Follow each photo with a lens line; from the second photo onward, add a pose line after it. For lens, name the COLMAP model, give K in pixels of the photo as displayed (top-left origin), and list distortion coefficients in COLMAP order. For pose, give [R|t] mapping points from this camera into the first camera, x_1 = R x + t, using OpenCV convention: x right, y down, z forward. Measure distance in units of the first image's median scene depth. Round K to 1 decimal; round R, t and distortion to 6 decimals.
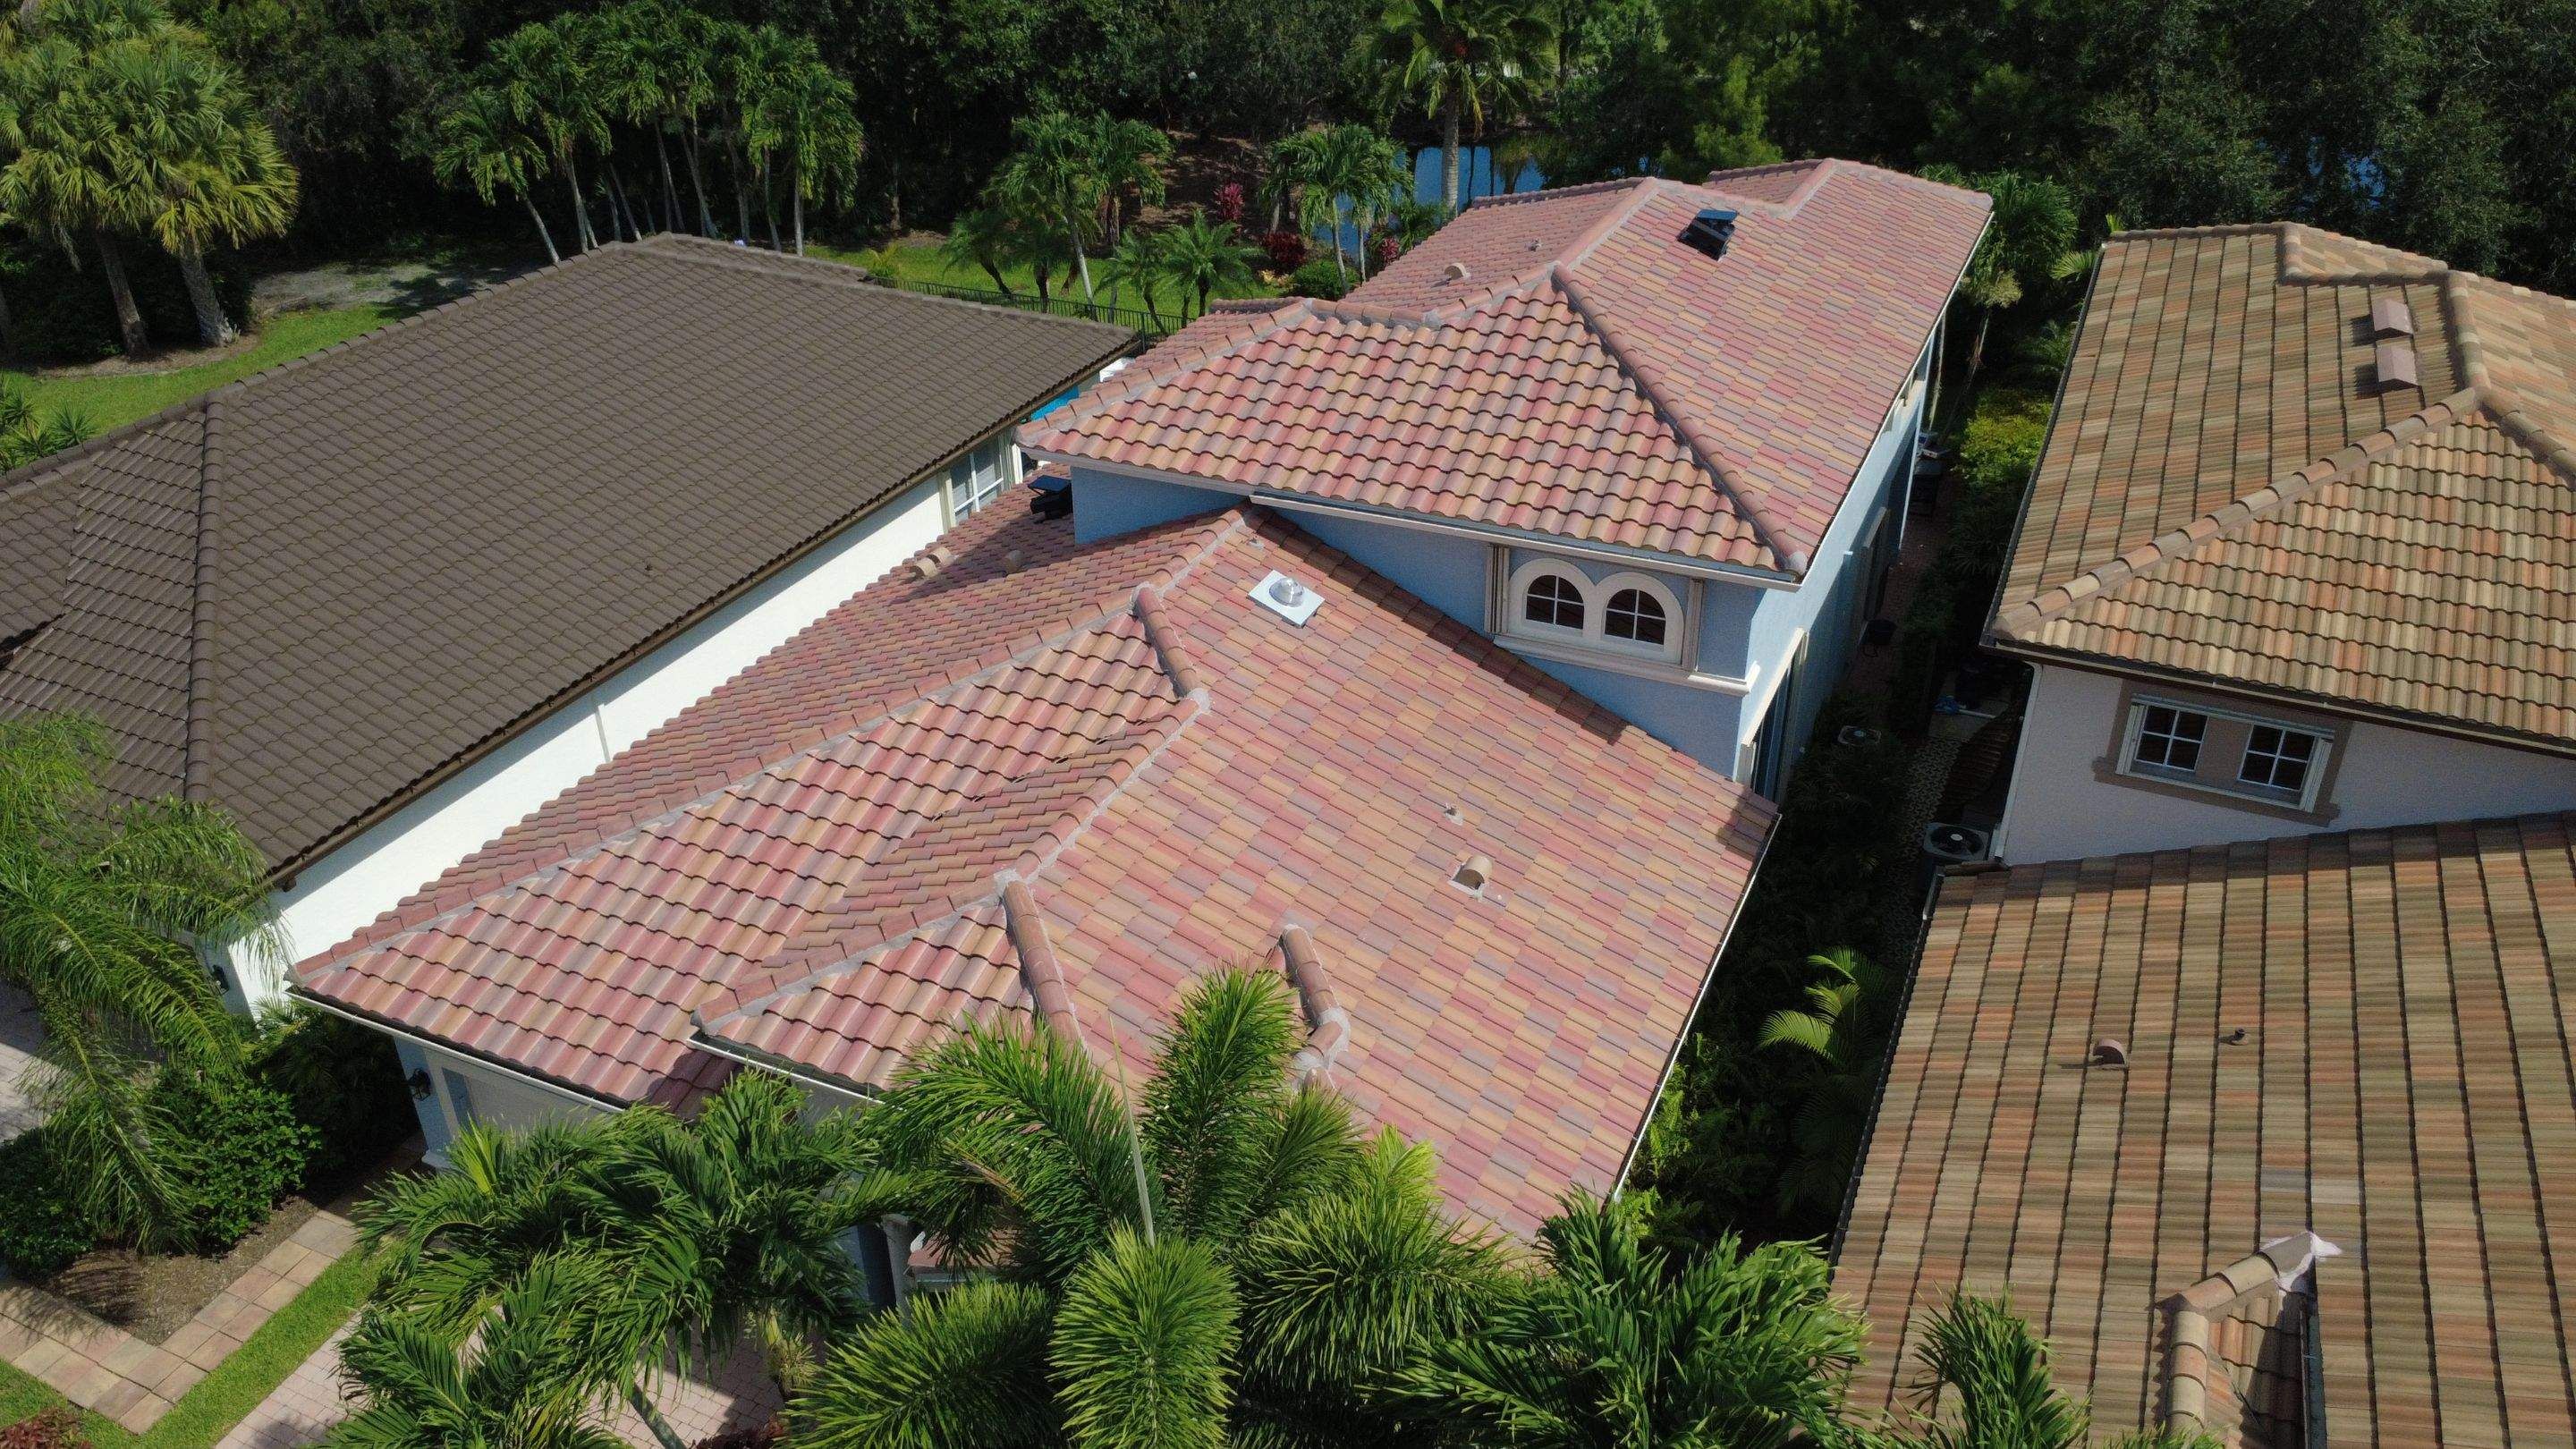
lens RADIAL K [[1895.1, 0, 1287.0], [0, 1895.1, 728.3], [0, 0, 1]] dist [-0.005684, -0.001472]
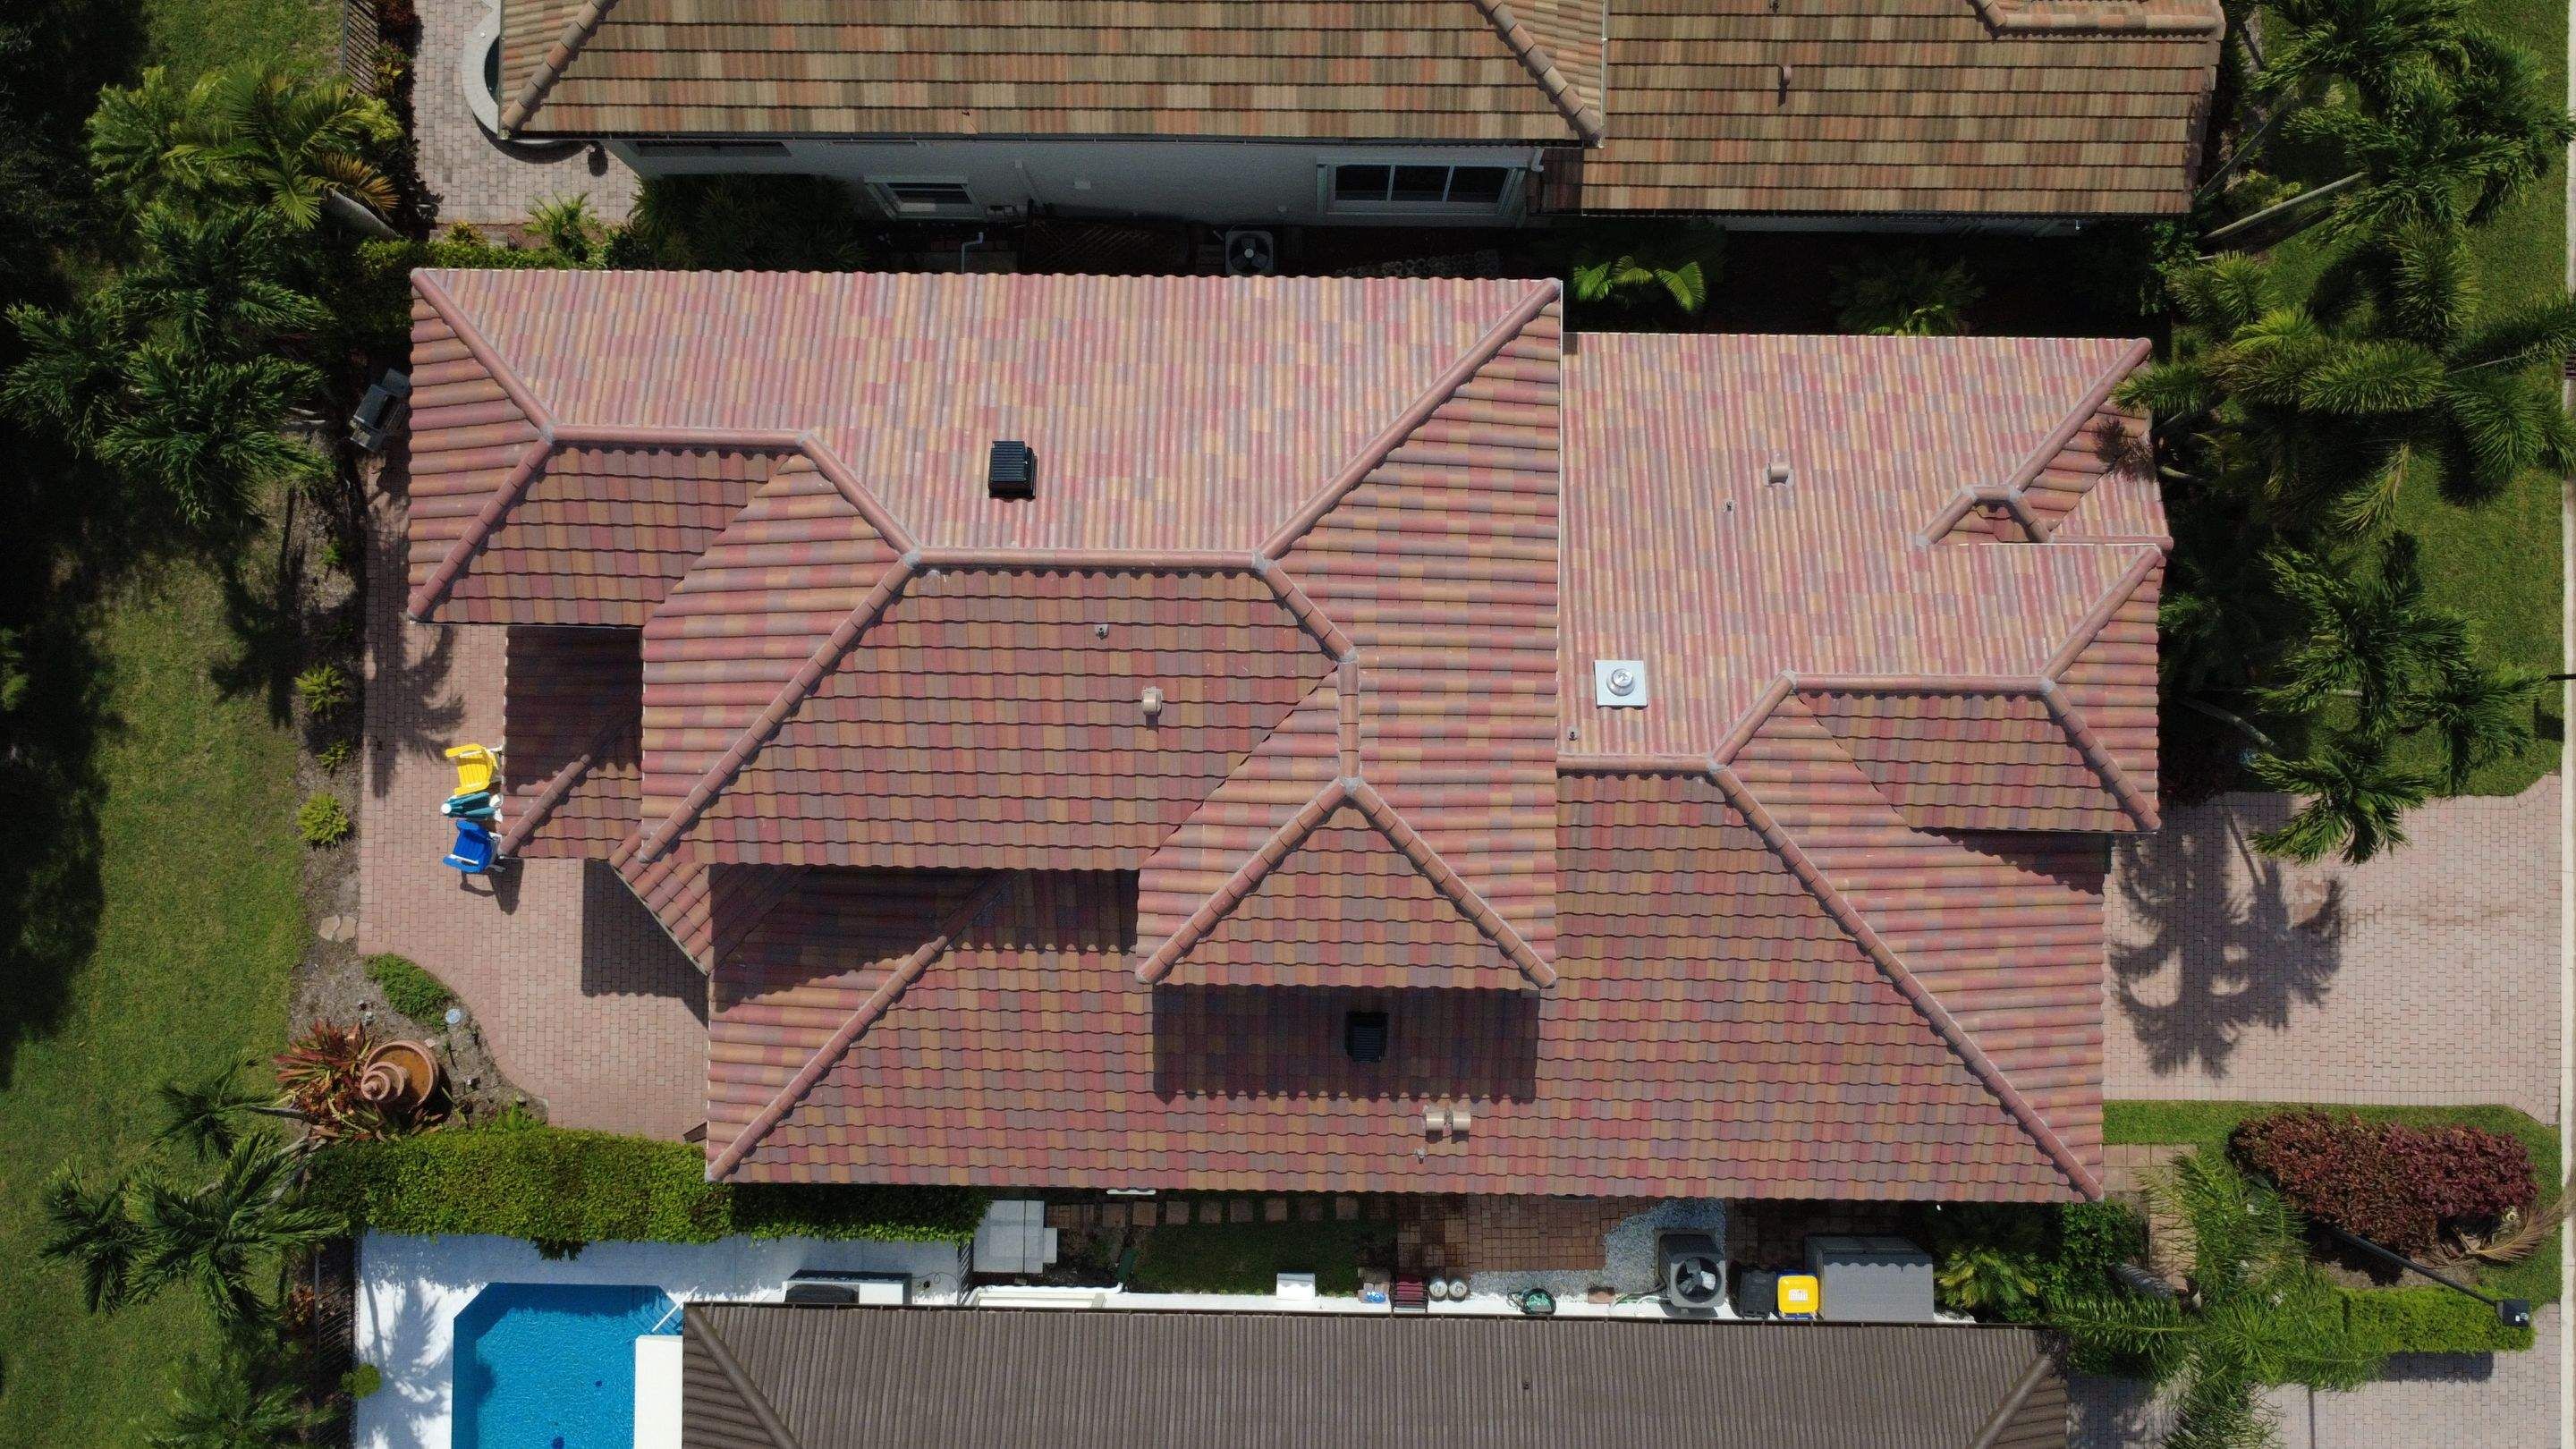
lens RADIAL K [[1895.1, 0, 1287.0], [0, 1895.1, 728.3], [0, 0, 1]] dist [-0.005684, -0.001472]
pose [[-0.407762, -0.912343, 0.036894, 0.016178], [0.472960, -0.176476, 0.863229, -1.240442], [-0.781050, 0.369442, 0.503462, 0.549555]]
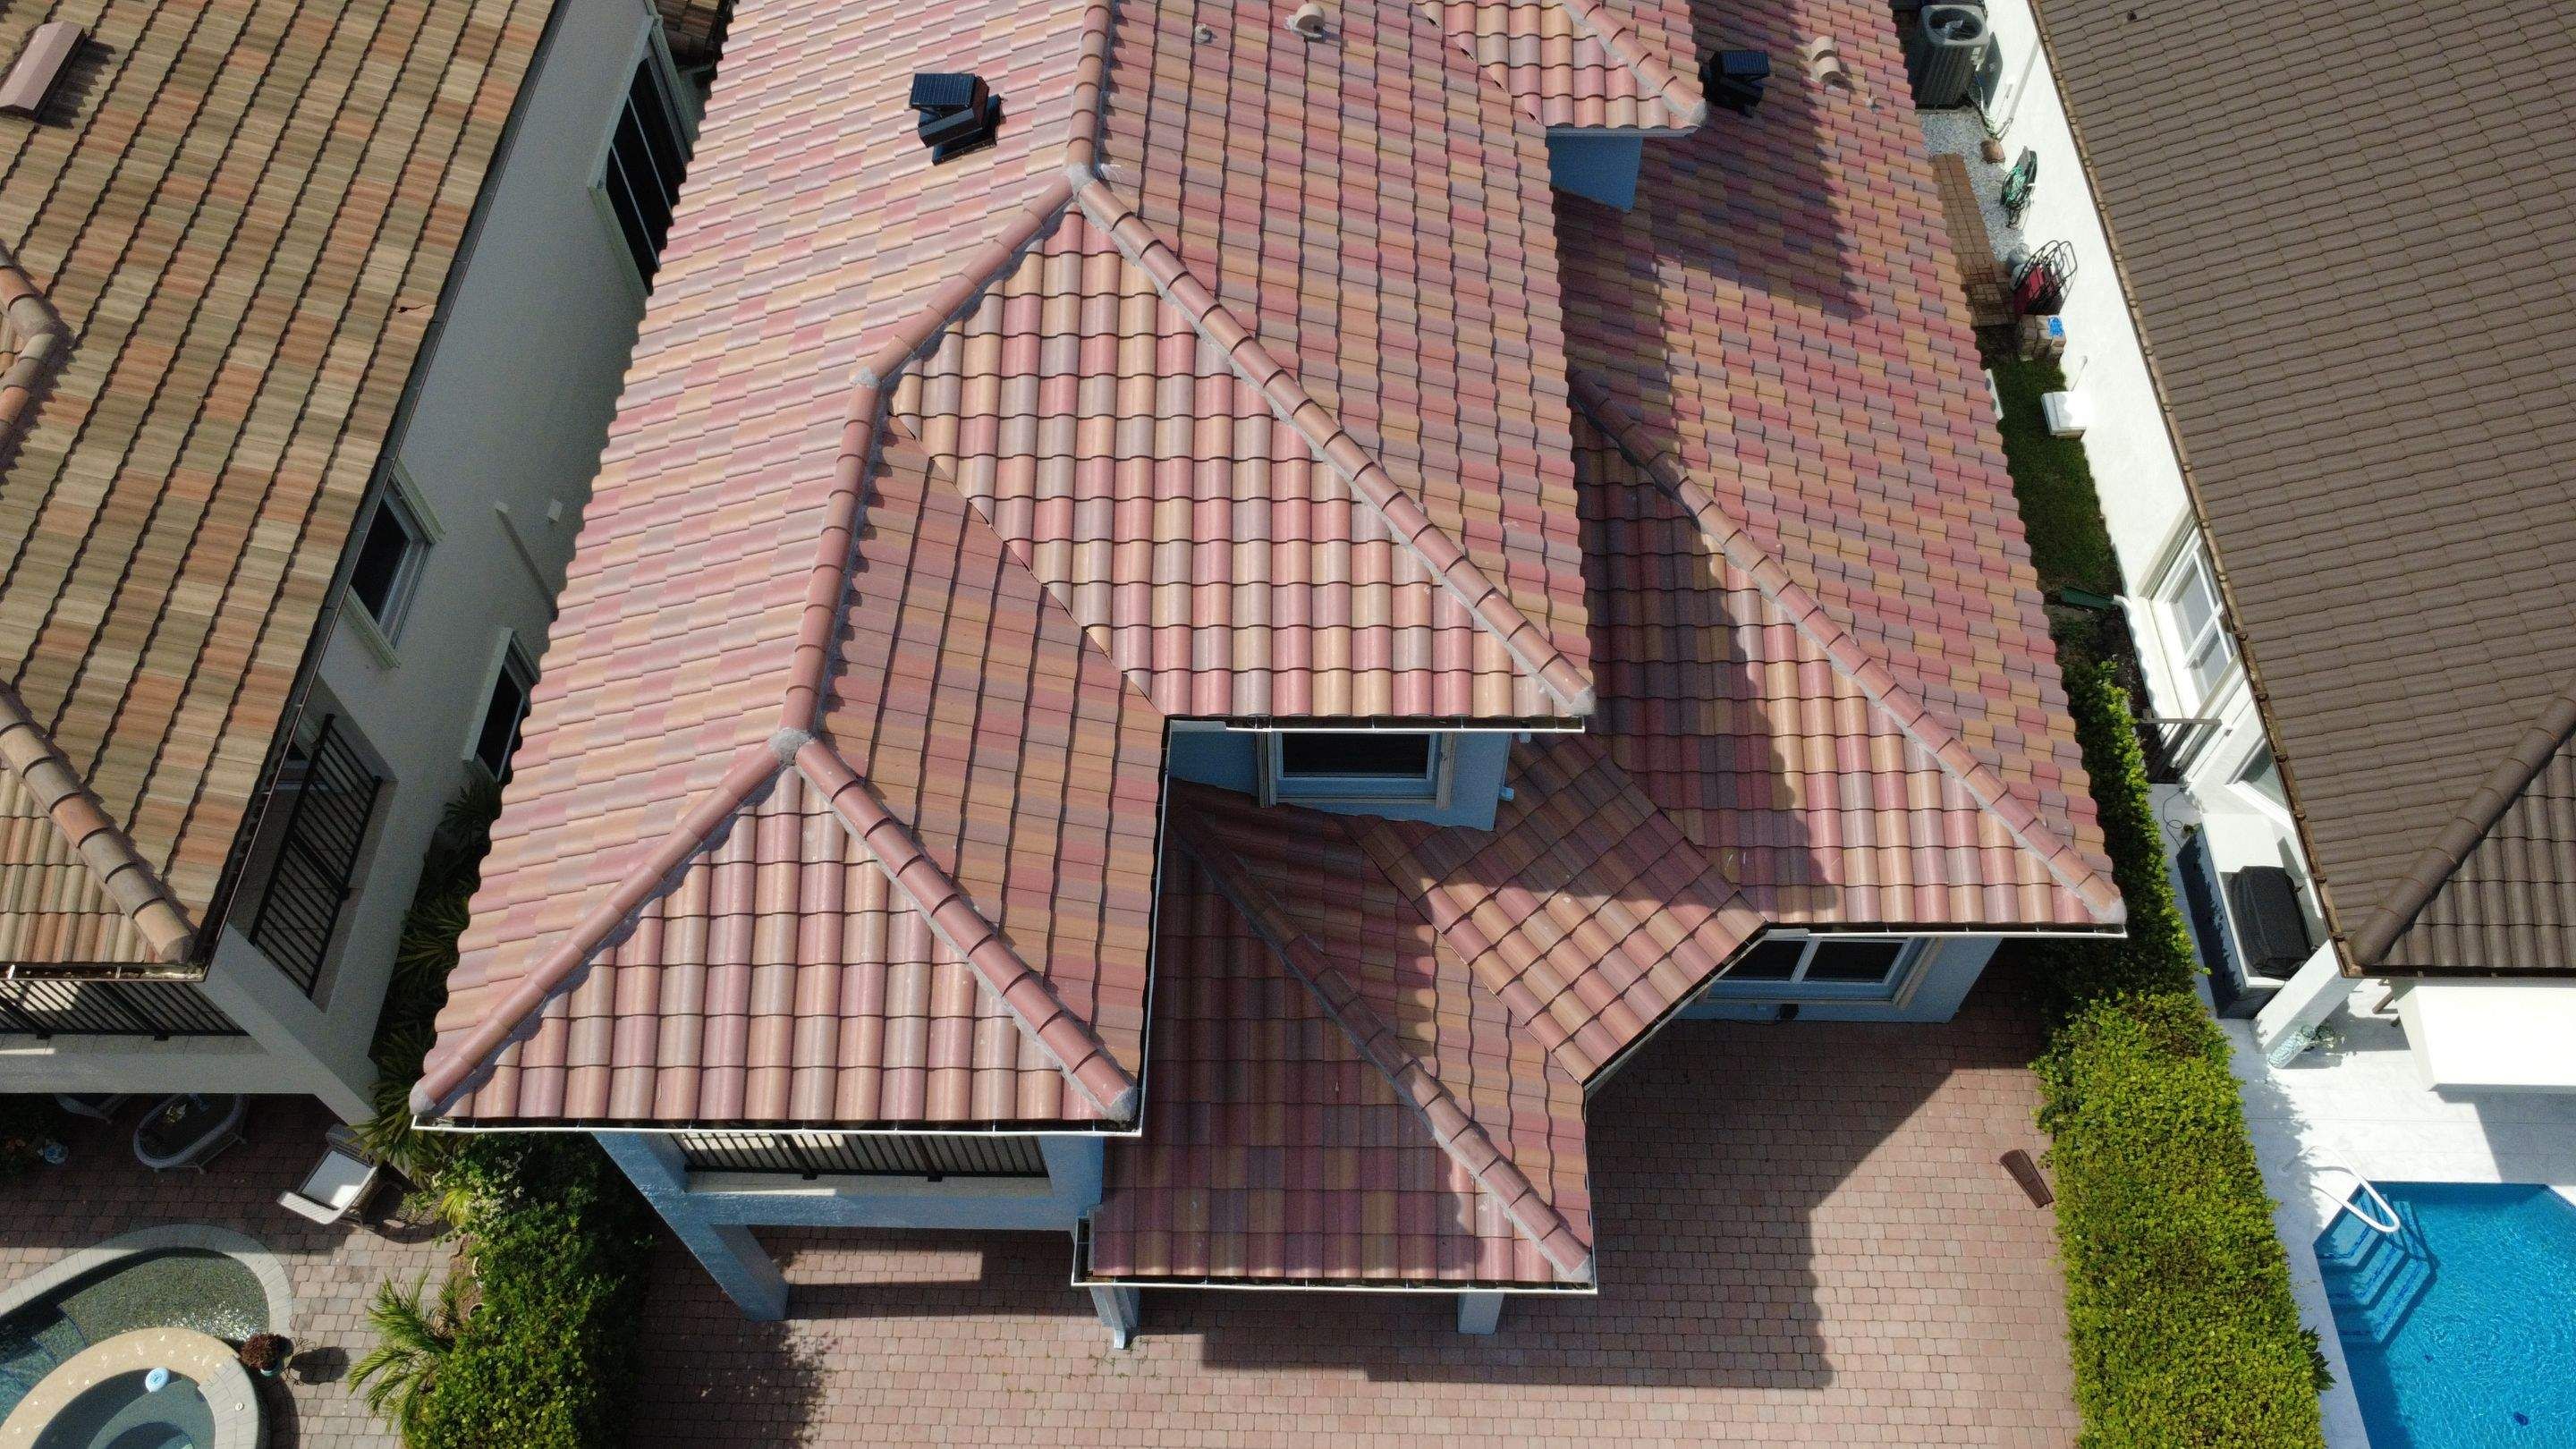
lens RADIAL K [[1895.1, 0, 1287.0], [0, 1895.1, 728.3], [0, 0, 1]] dist [-0.005684, -0.001472]
pose [[-0.915360, 0.352672, -0.194265, 0.377315], [-0.170544, 0.097459, 0.980519, -1.042903], [0.364734, 0.930658, -0.029064, 1.486971]]
